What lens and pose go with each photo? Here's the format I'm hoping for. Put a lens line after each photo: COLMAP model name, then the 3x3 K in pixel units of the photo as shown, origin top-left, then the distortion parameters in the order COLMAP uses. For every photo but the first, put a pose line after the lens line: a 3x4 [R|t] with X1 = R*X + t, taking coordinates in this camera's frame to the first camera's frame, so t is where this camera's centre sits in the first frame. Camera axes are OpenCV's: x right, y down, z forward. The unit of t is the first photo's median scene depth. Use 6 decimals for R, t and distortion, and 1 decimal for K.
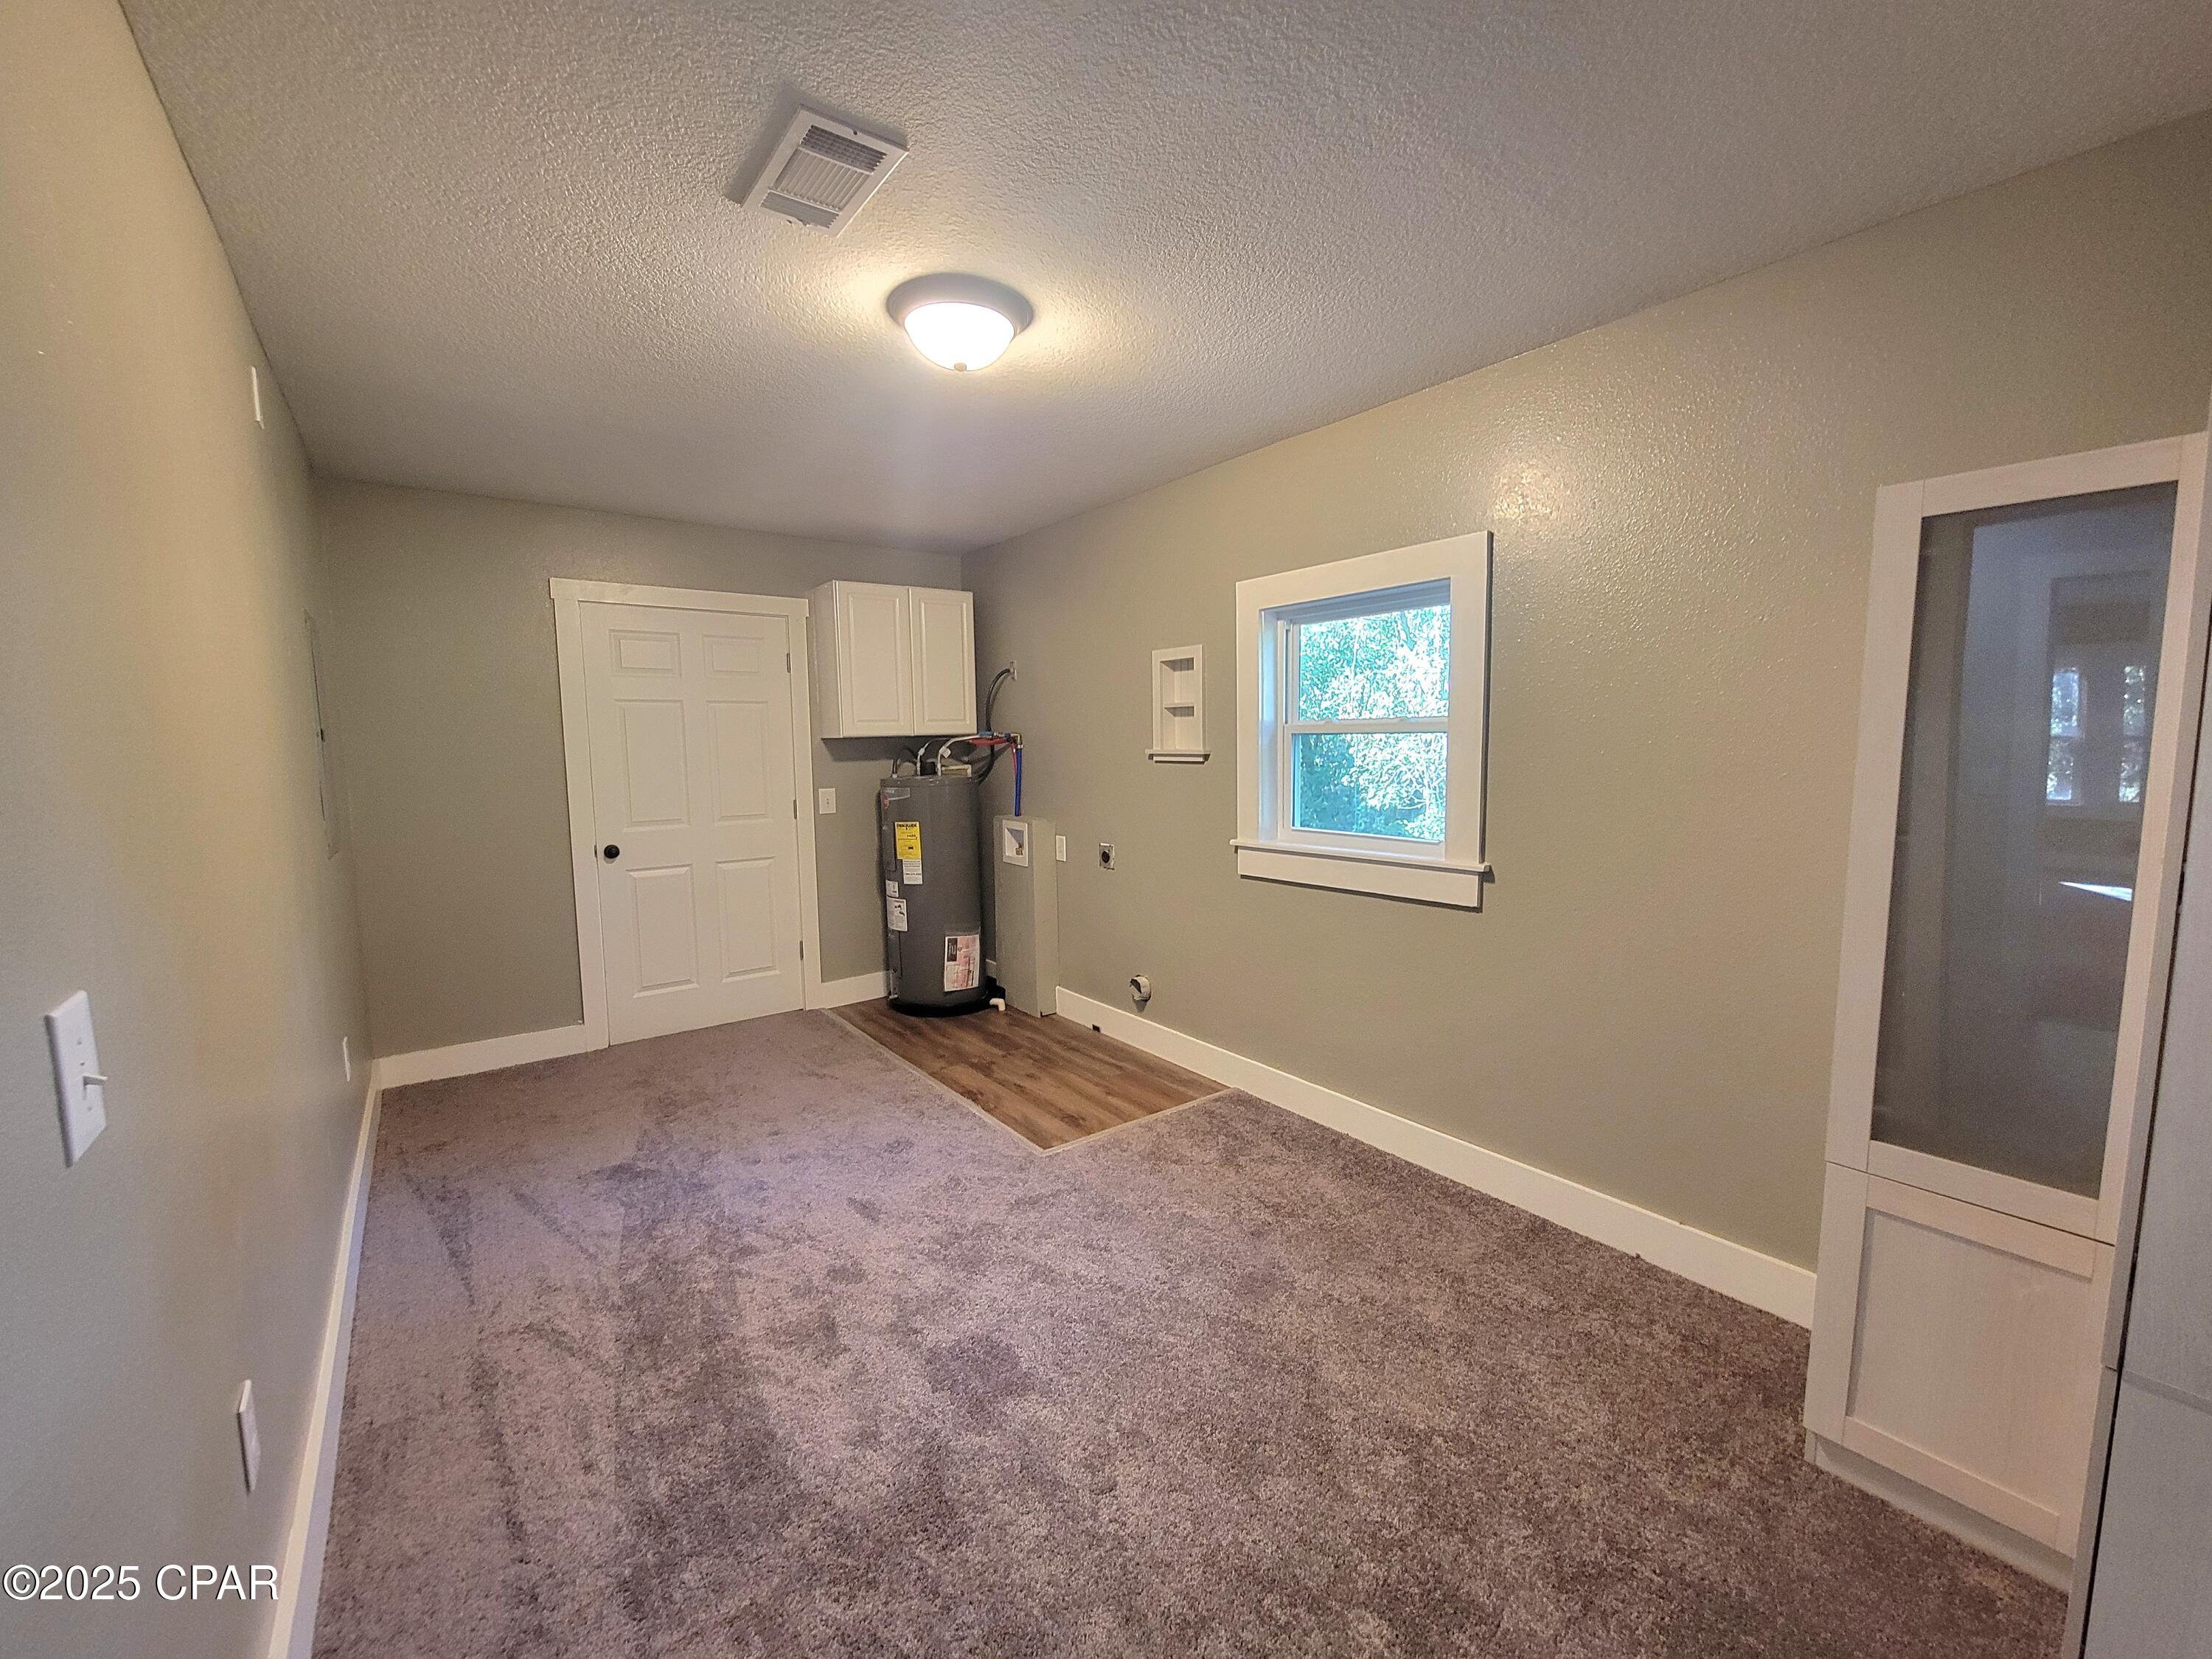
lens RADIAL K [[903.3, 0, 1090.2], [0, 903.3, 828.2], [0, 0, 1]] dist [0.001663, -0.000339]
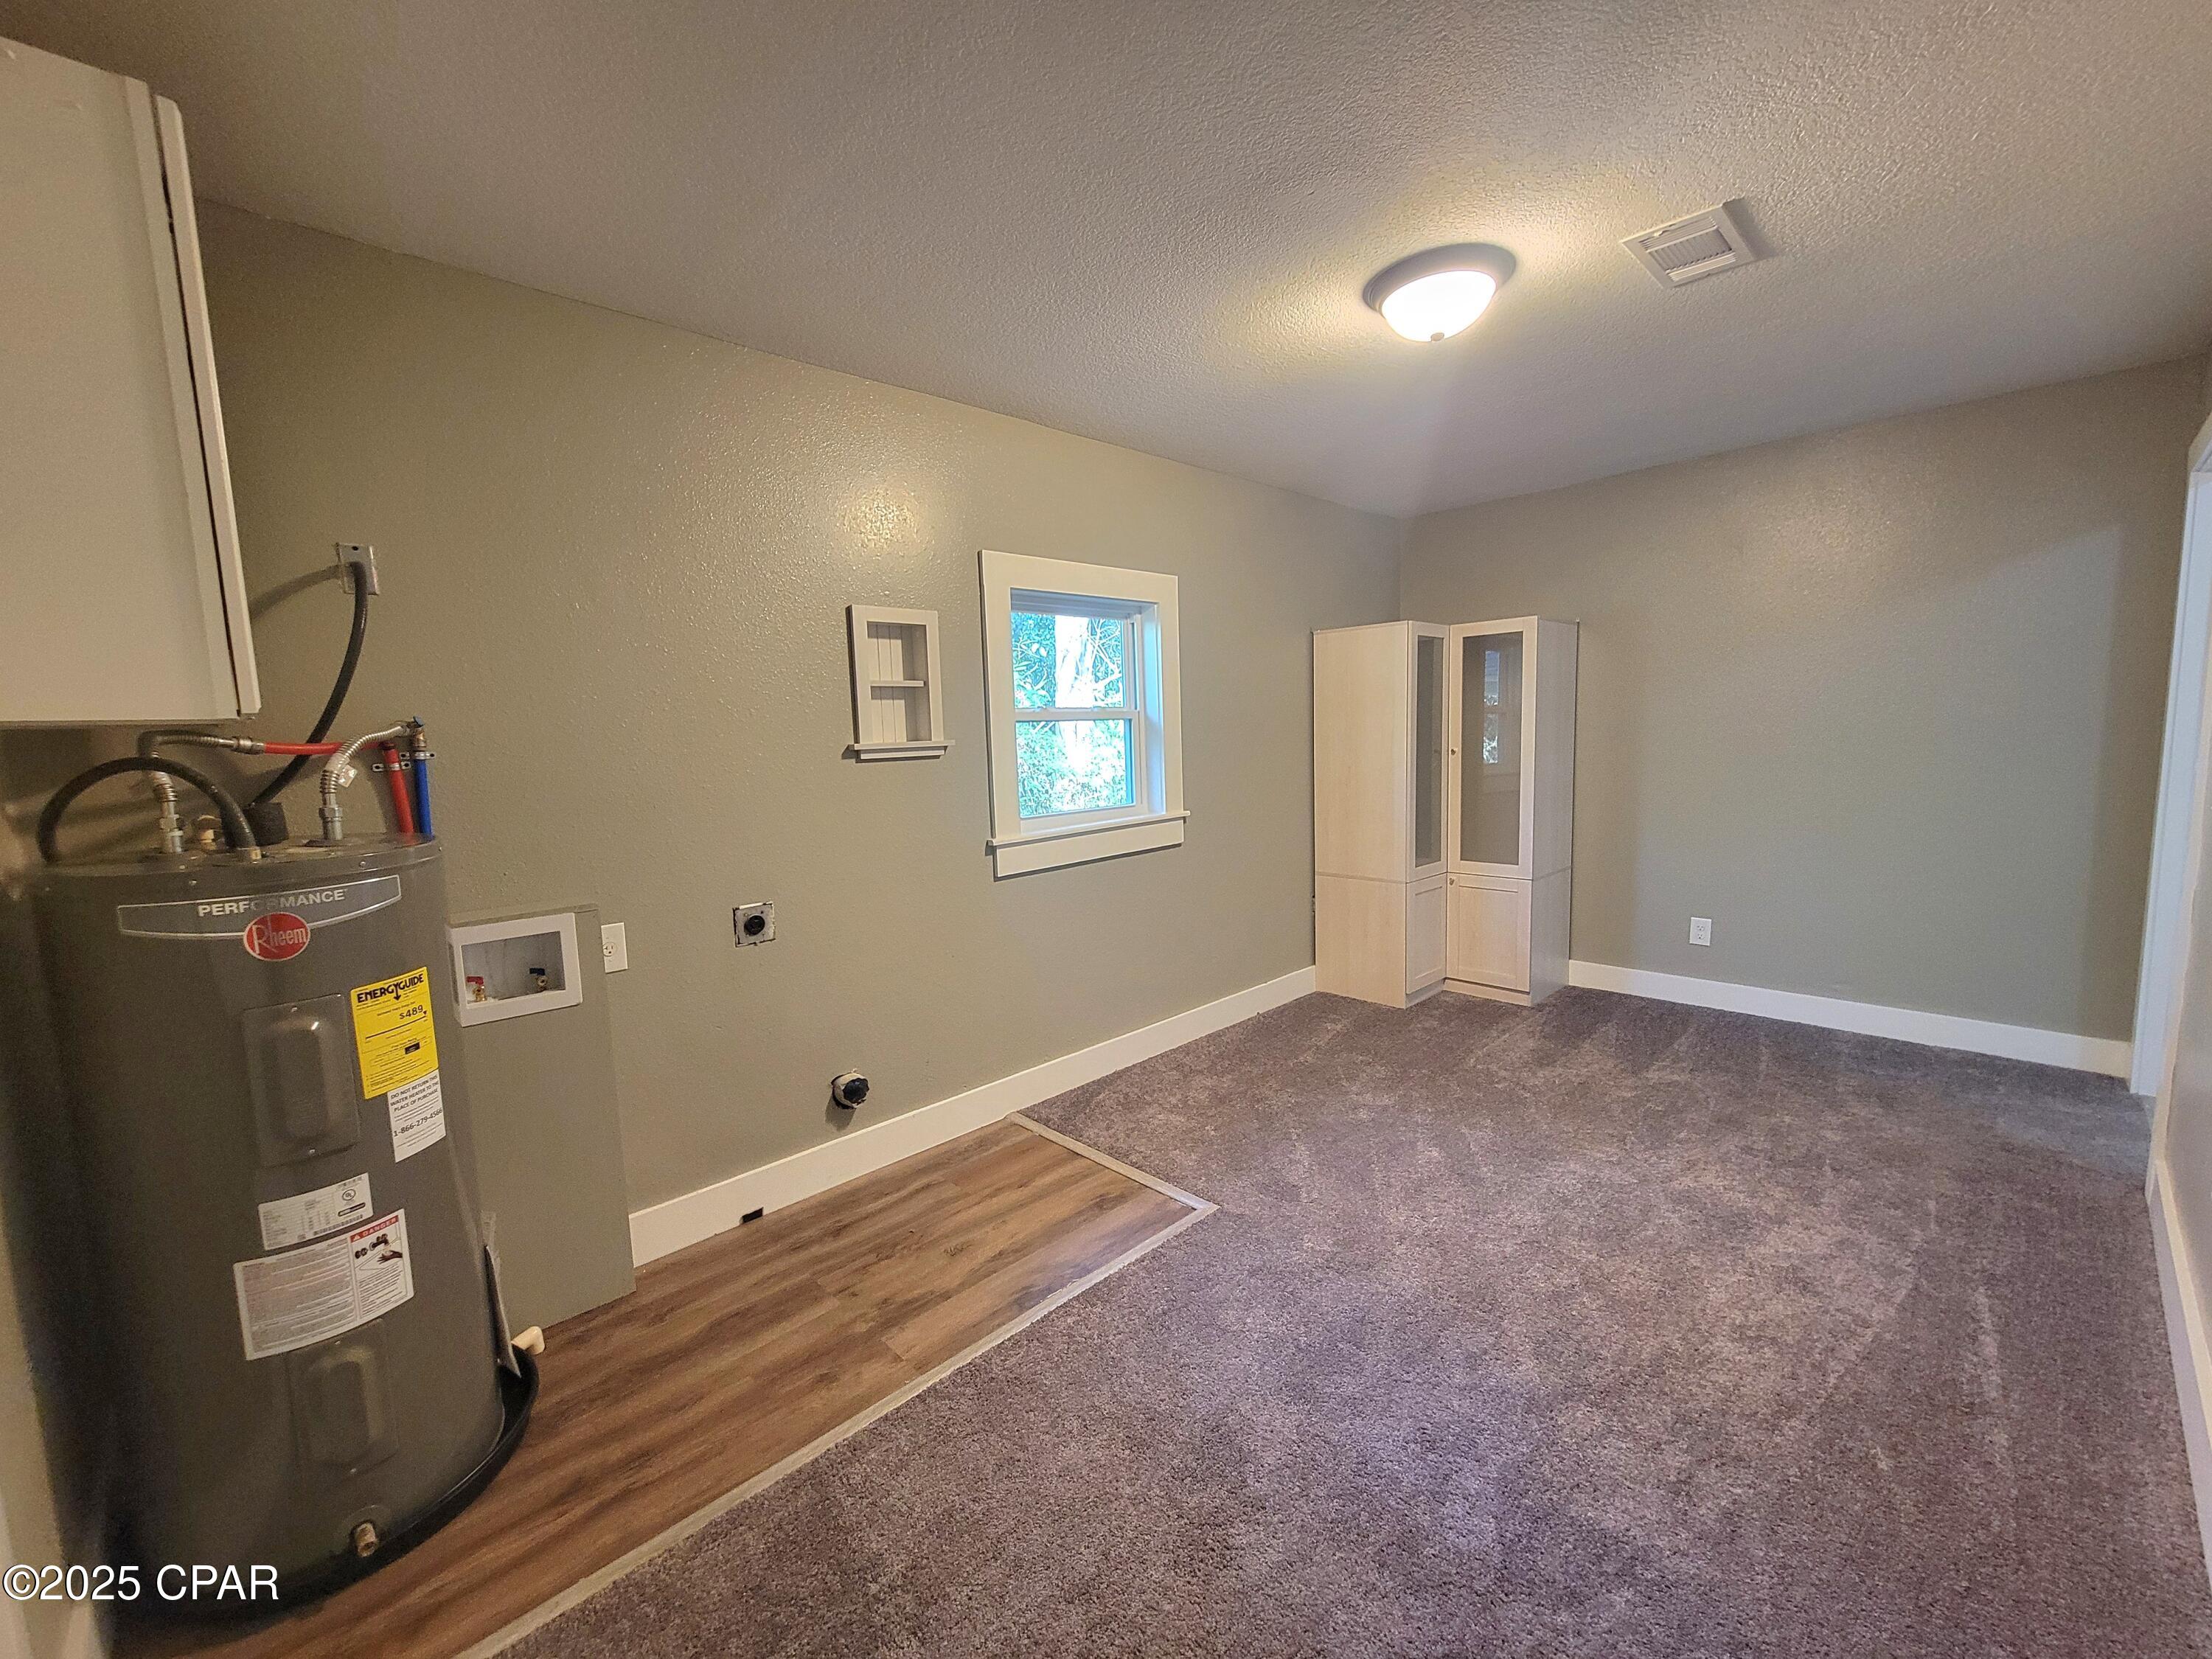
lens RADIAL K [[903.3, 0, 1094.7], [0, 903.3, 824.6], [0, 0, 1]] dist [0.001663, -0.000339]
pose [[-0.123703, -0.090196, 0.988212, -0.630540], [0.134346, 0.985169, 0.106735, -0.071923], [-0.983183, 0.145965, -0.109751, 0.861619]]
